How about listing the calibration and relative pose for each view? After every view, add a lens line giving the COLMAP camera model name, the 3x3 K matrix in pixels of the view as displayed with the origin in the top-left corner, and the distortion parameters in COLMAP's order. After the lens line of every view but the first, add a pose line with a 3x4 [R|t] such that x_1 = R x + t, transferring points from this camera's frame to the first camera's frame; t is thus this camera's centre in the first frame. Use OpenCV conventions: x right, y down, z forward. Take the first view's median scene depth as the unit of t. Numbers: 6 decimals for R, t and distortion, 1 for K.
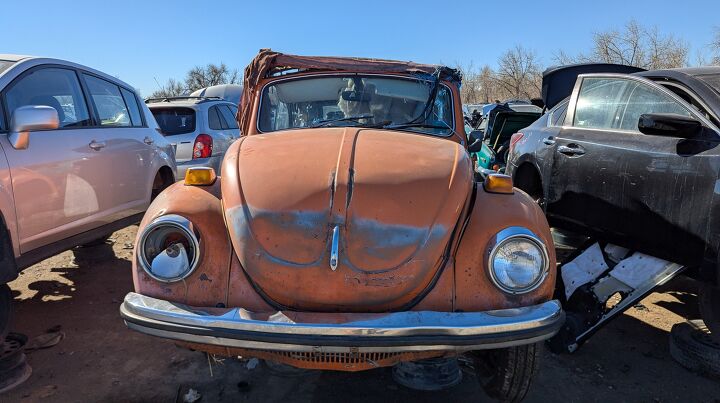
lens RADIAL K [[534.7, 0, 360.8], [0, 534.7, 198.6], [0, 0, 1]] dist [0.006906, -0.012401]
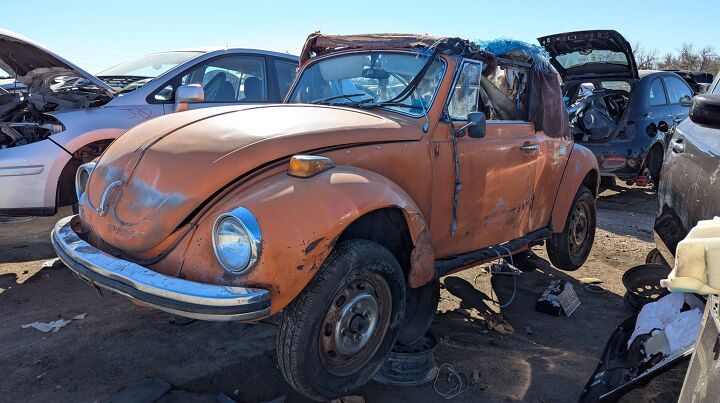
lens RADIAL K [[534.7, 0, 361.6], [0, 534.7, 201.6], [0, 0, 1]] dist [0.006906, -0.012401]
pose [[0.760665, 0.136391, -0.634654, 0.645376], [-0.107505, 0.990646, 0.084046, -0.037808], [0.640181, 0.004298, 0.768212, 0.229560]]
